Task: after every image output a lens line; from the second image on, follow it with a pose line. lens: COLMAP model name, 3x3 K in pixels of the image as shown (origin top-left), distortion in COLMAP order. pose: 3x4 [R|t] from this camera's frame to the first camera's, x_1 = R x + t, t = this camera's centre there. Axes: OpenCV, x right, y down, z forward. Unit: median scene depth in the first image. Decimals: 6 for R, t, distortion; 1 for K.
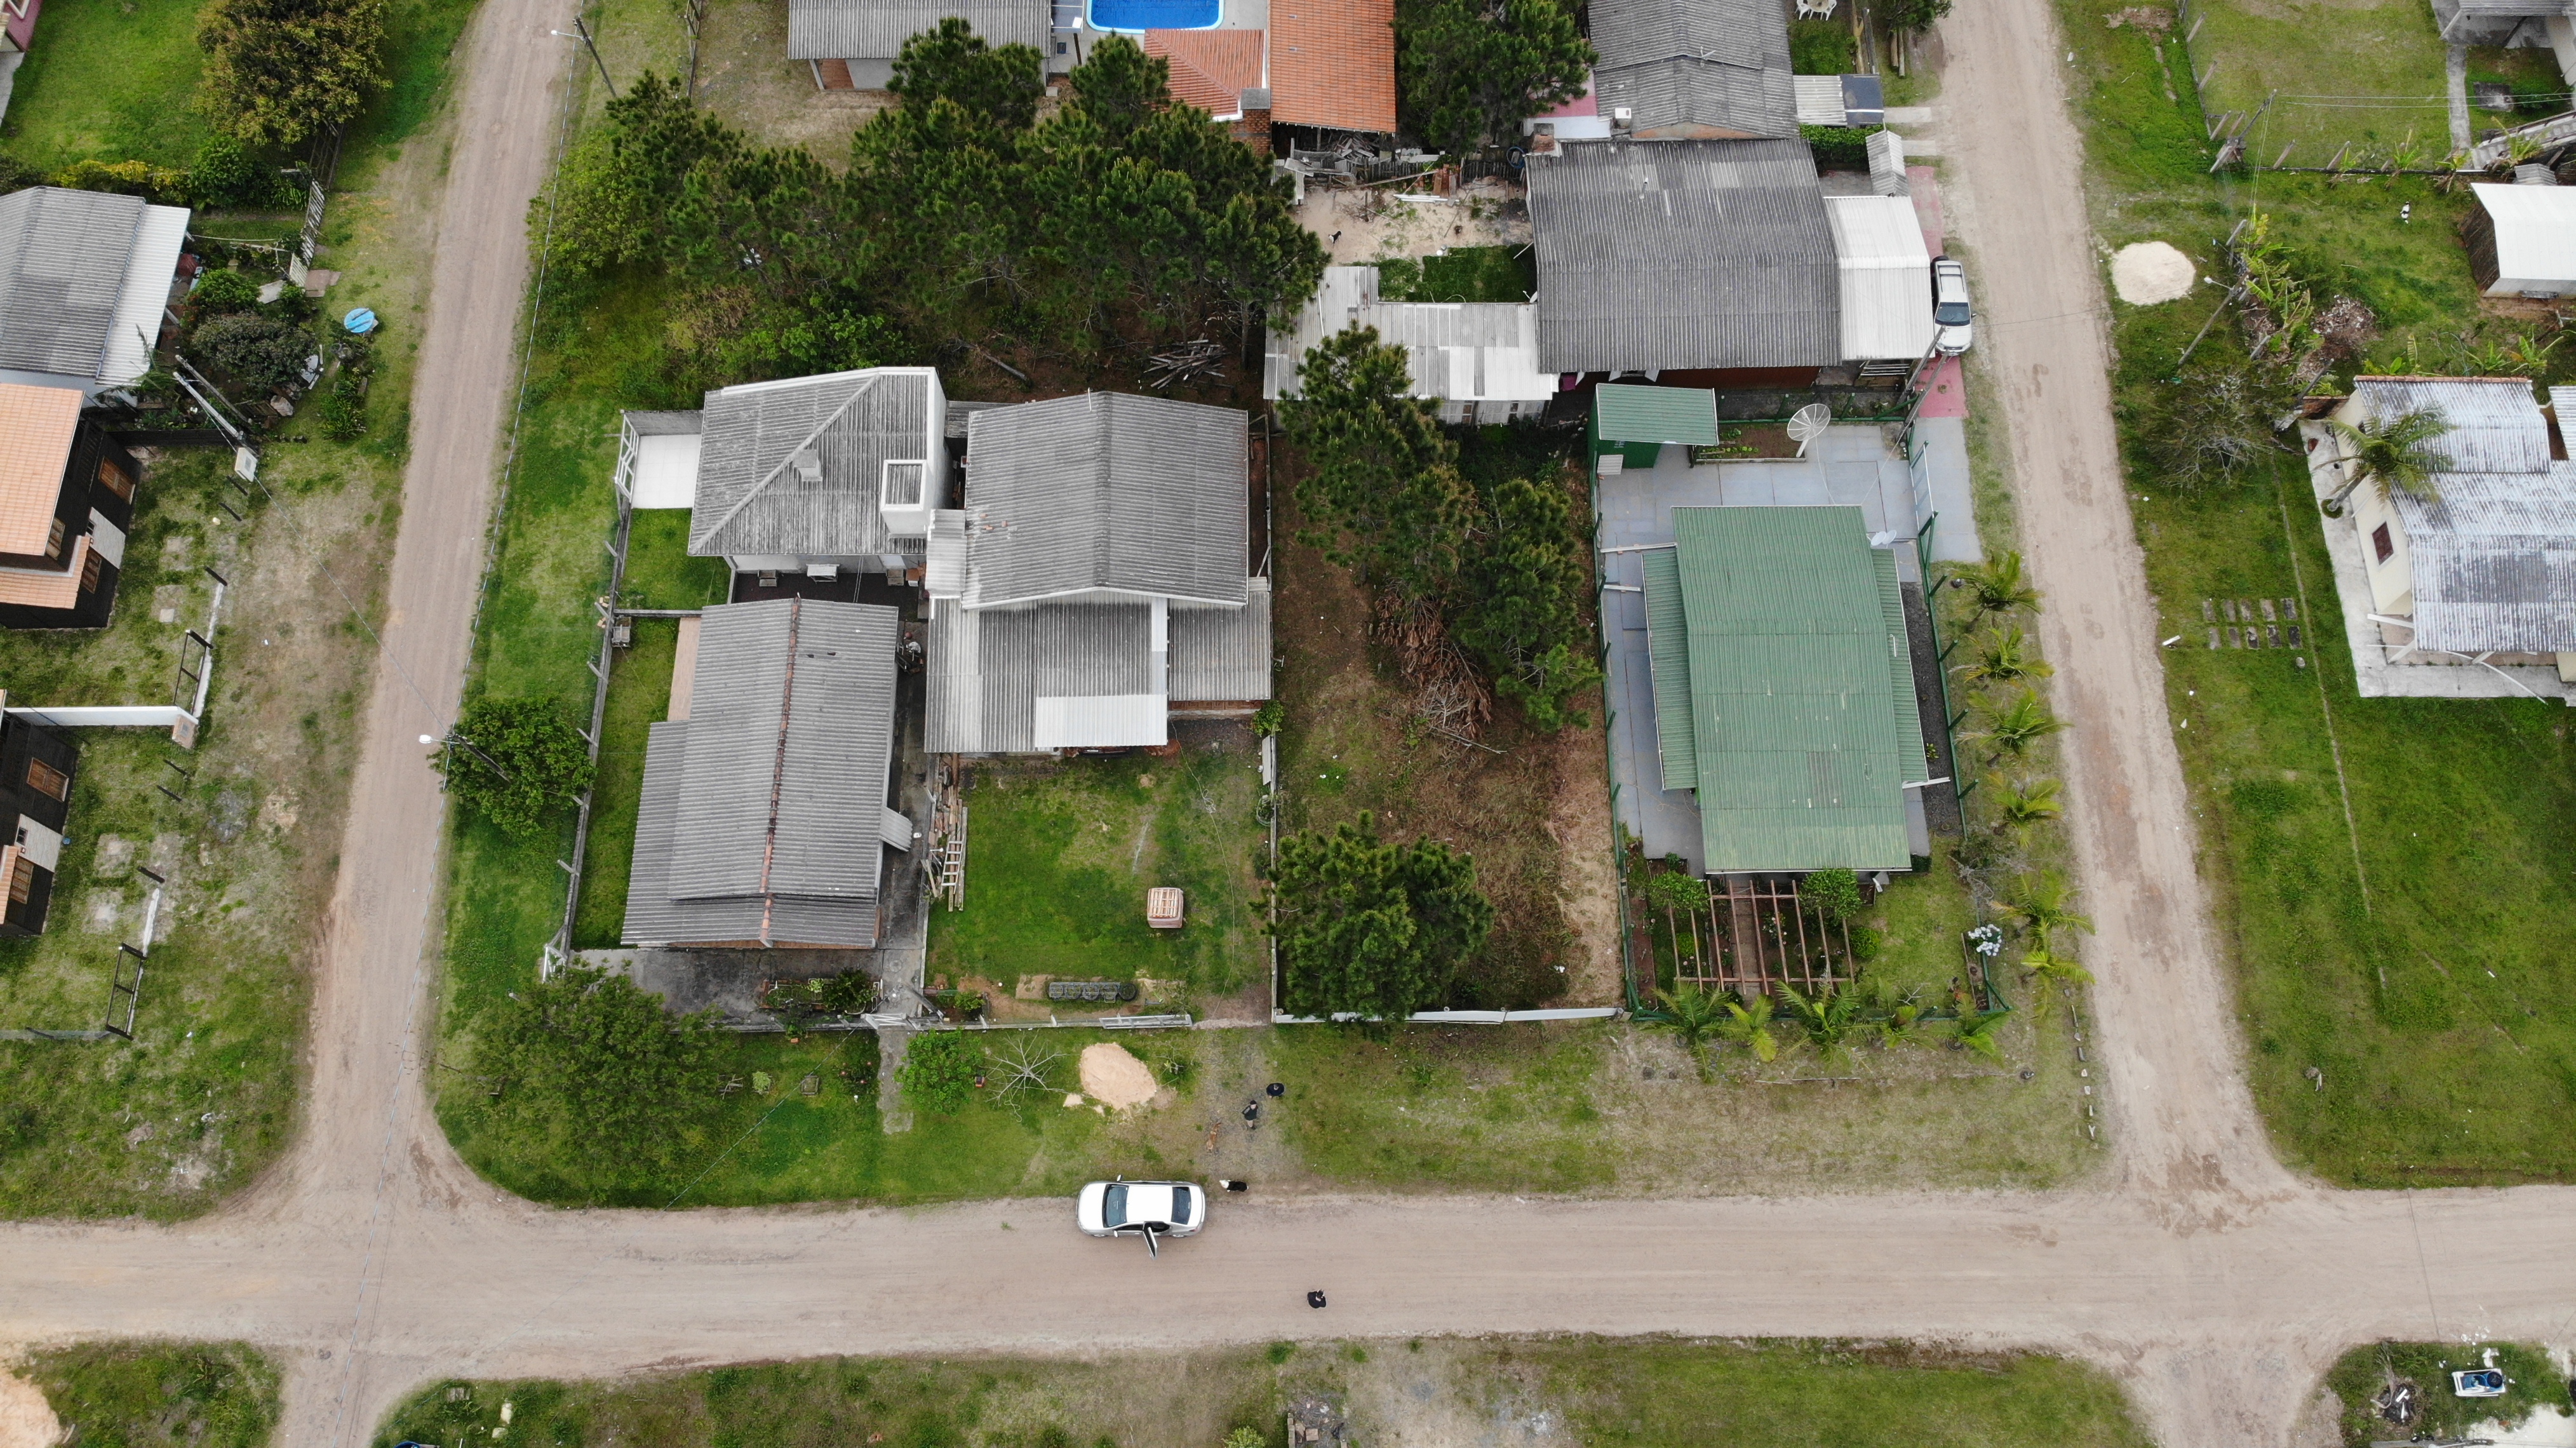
lens RADIAL K [[1911.8, 0, 1275.8], [0, 1911.8, 643.1], [0, 0, 1]] dist [0.030709, -0.142231]
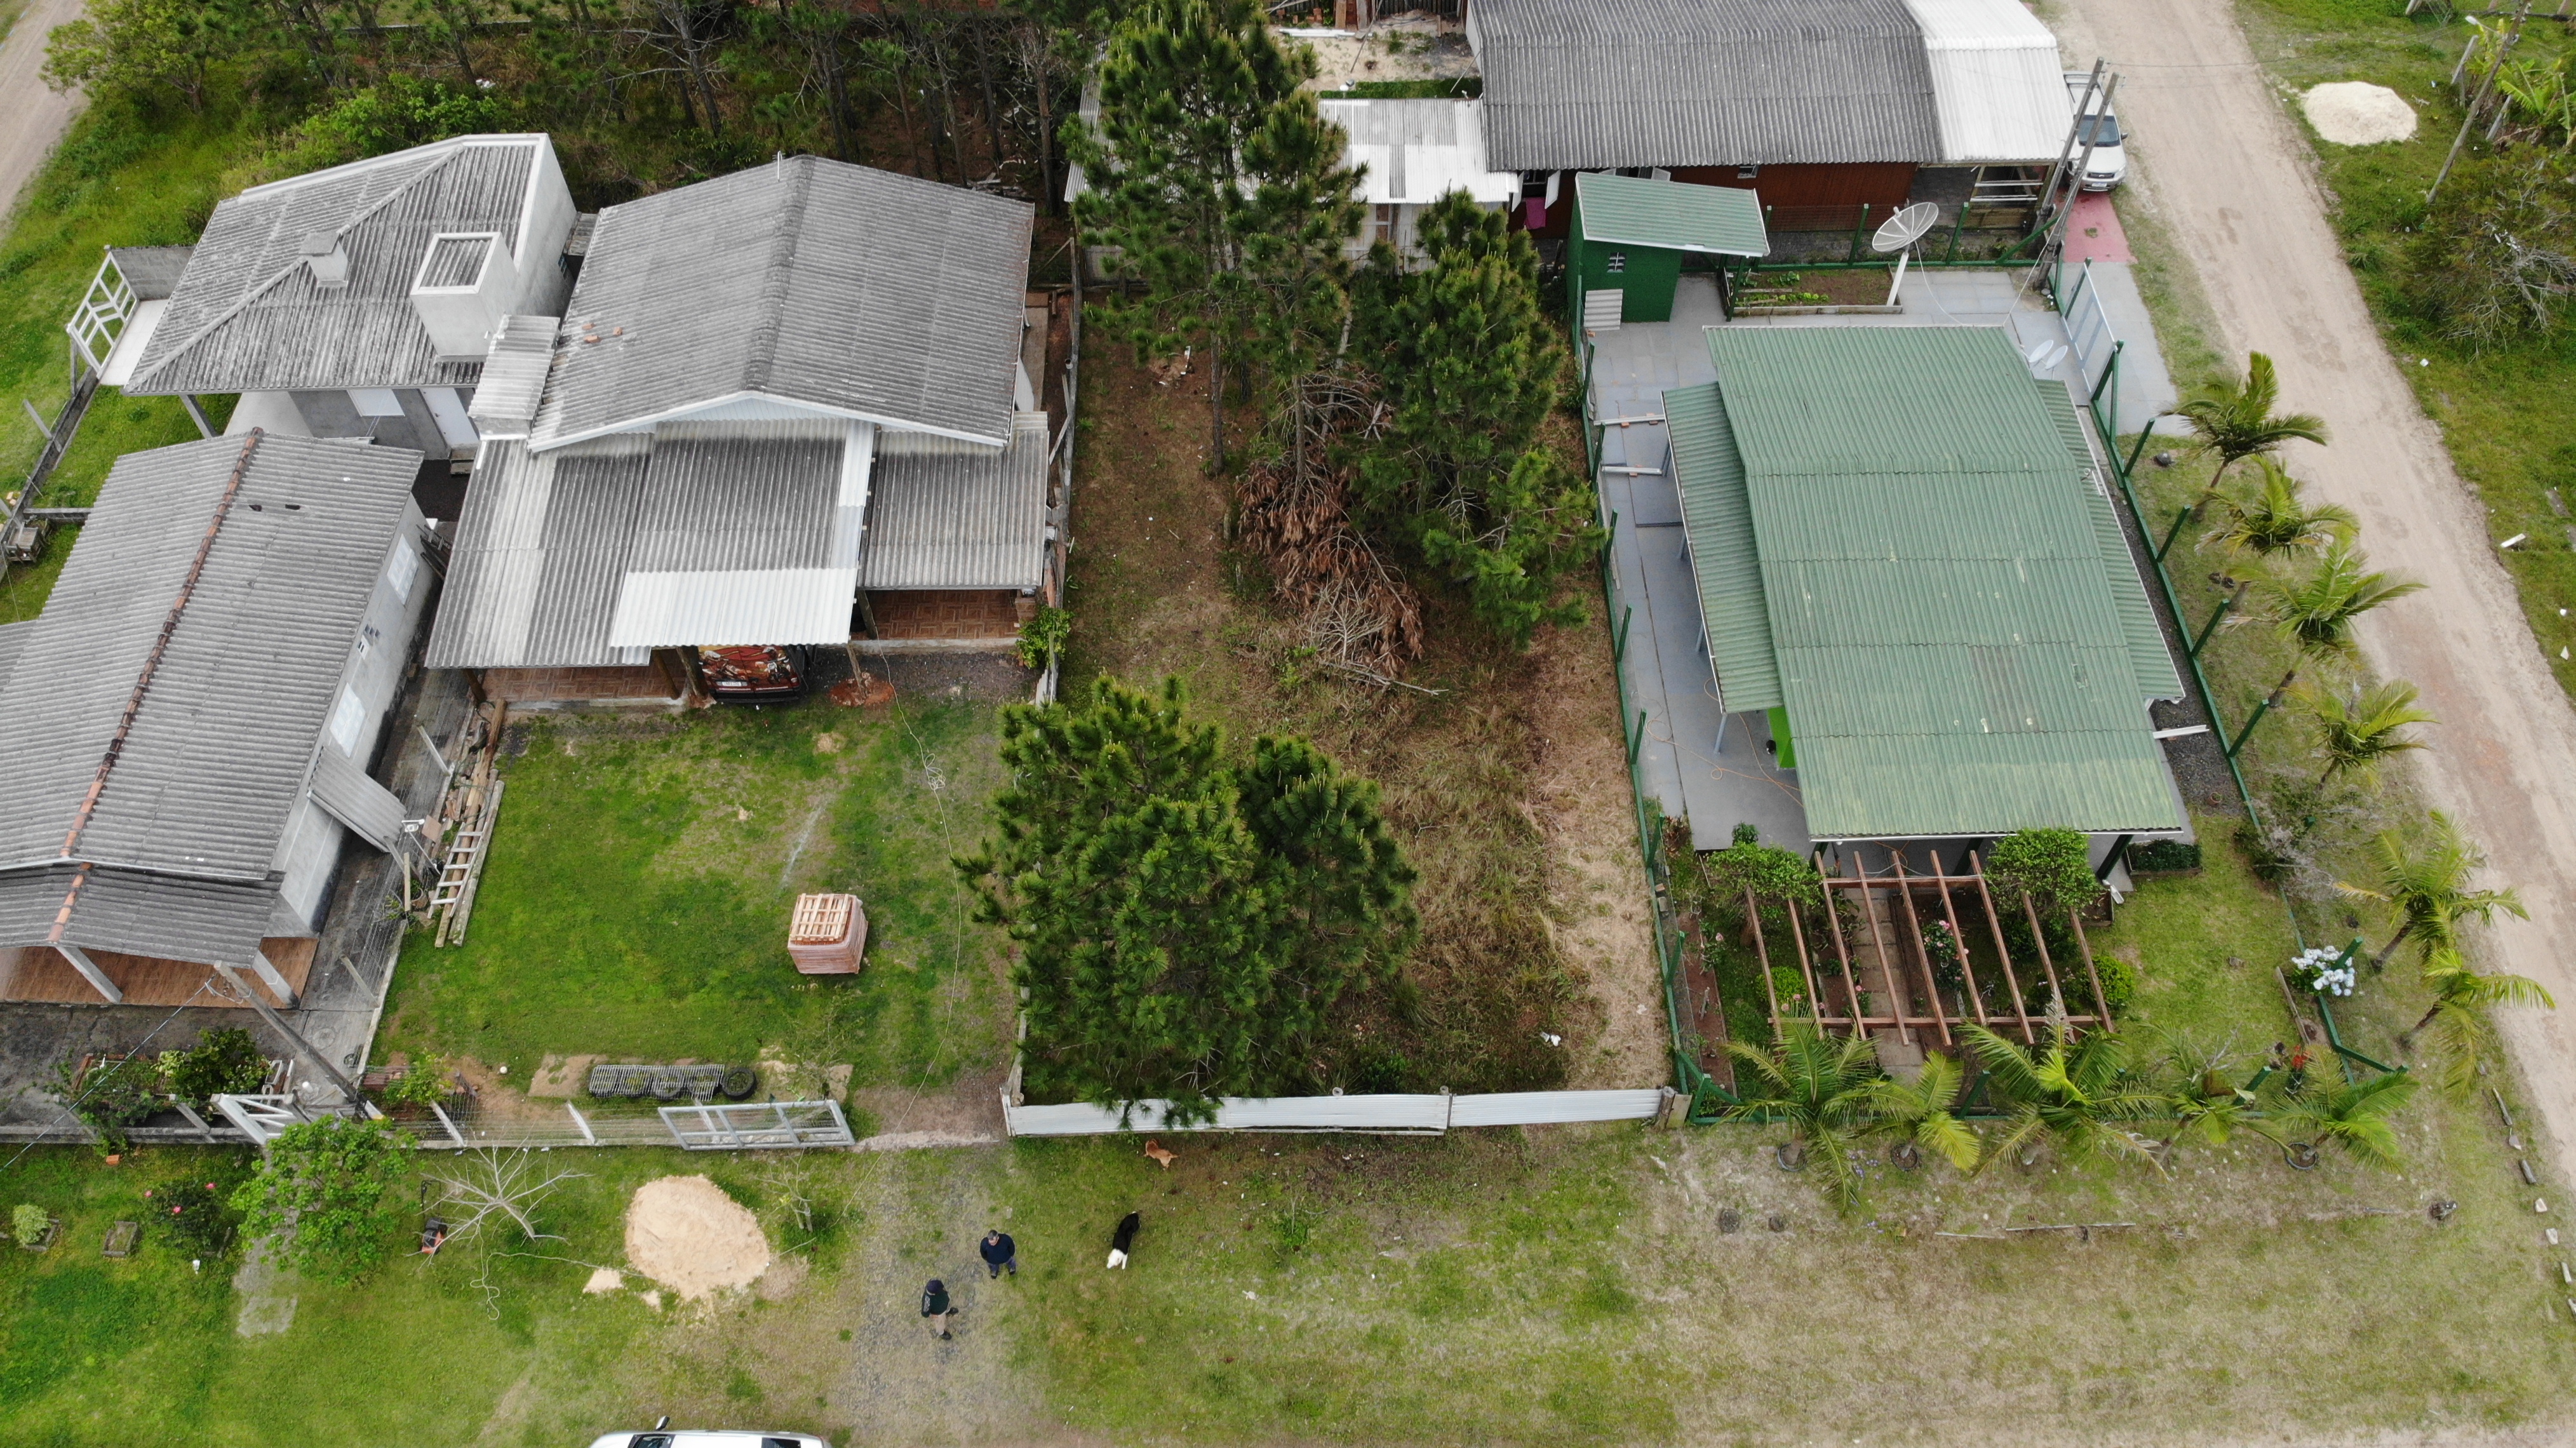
lens RADIAL K [[1883.2, 0, 1297.0], [0, 1883.2, 678.1], [0, 0, 1]] dist [0.011406, -0.120066]
pose [[0.999920, 0.001568, 0.012589, 0.069398], [0.001802, 0.964725, -0.263252, 0.208711], [-0.012558, 0.263253, 0.964645, 0.457652]]
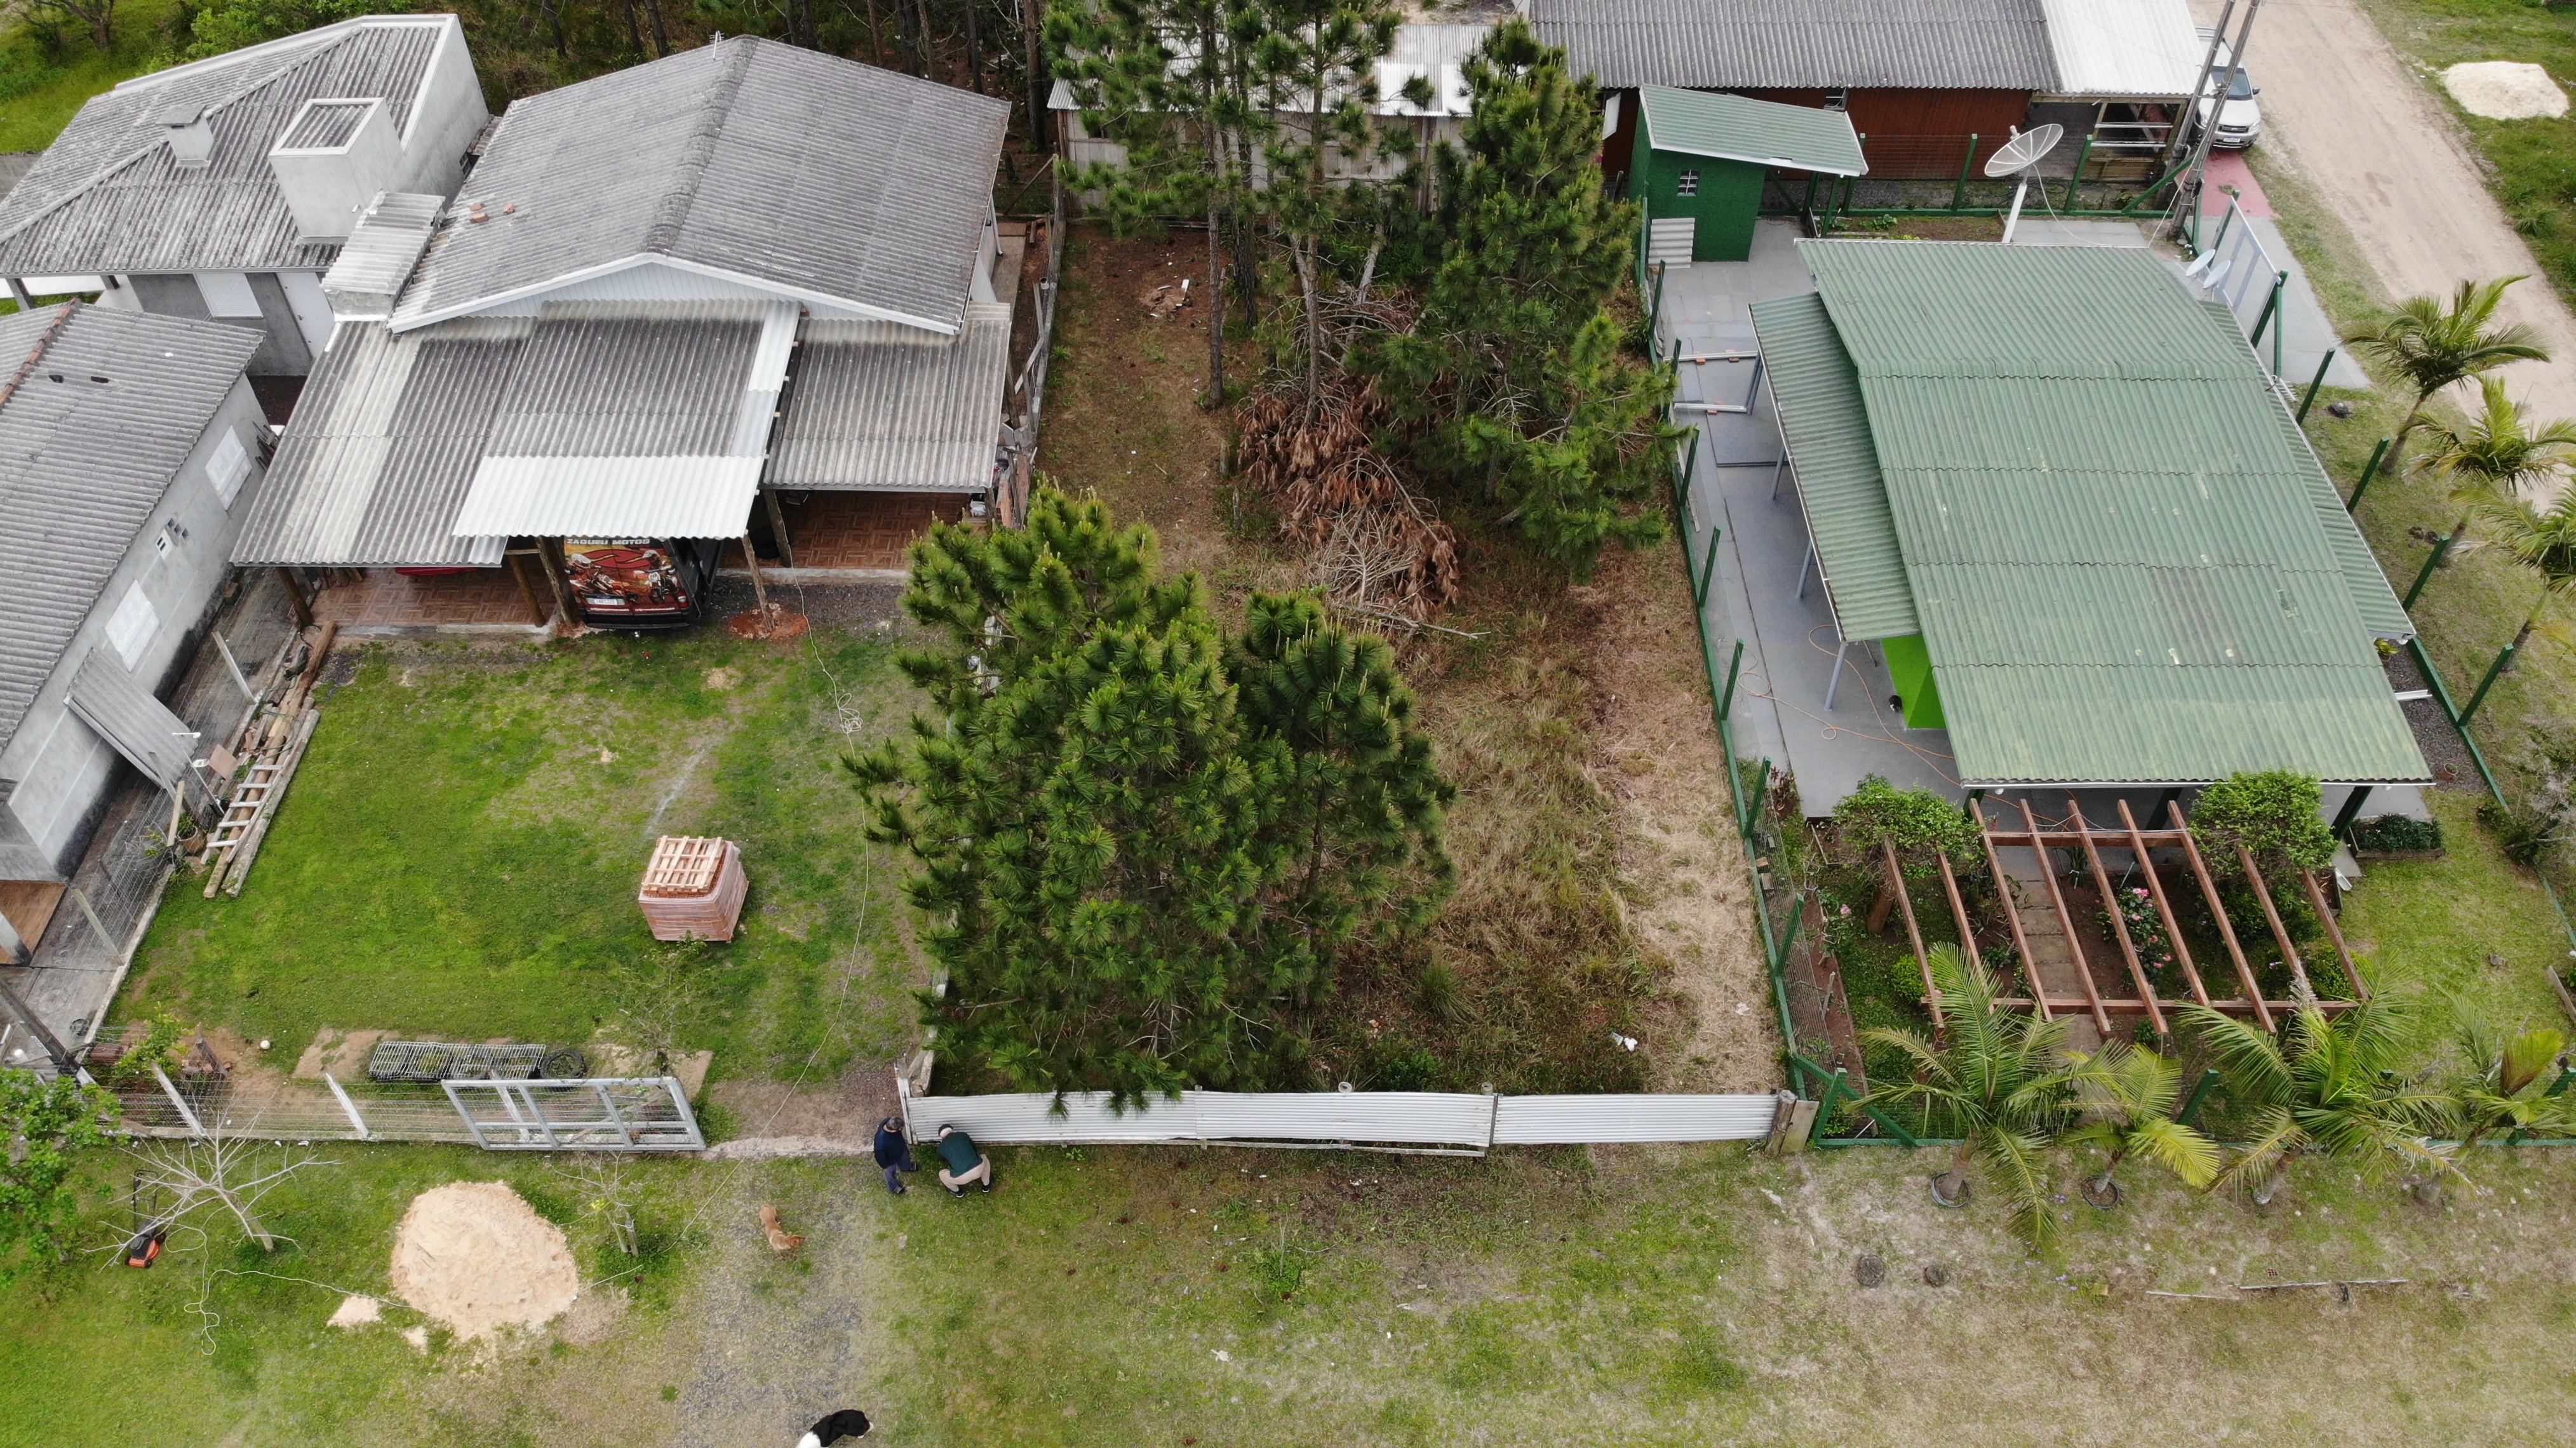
lens RADIAL K [[1883.2, 0, 1295.2], [0, 1883.2, 702.4], [0, 0, 1]] dist [0.011406, -0.120066]
pose [[0.999686, 0.024557, 0.004961, 0.072785], [-0.021081, 0.931536, -0.363038, 0.247819], [-0.013537, 0.362820, 0.931761, 0.588643]]
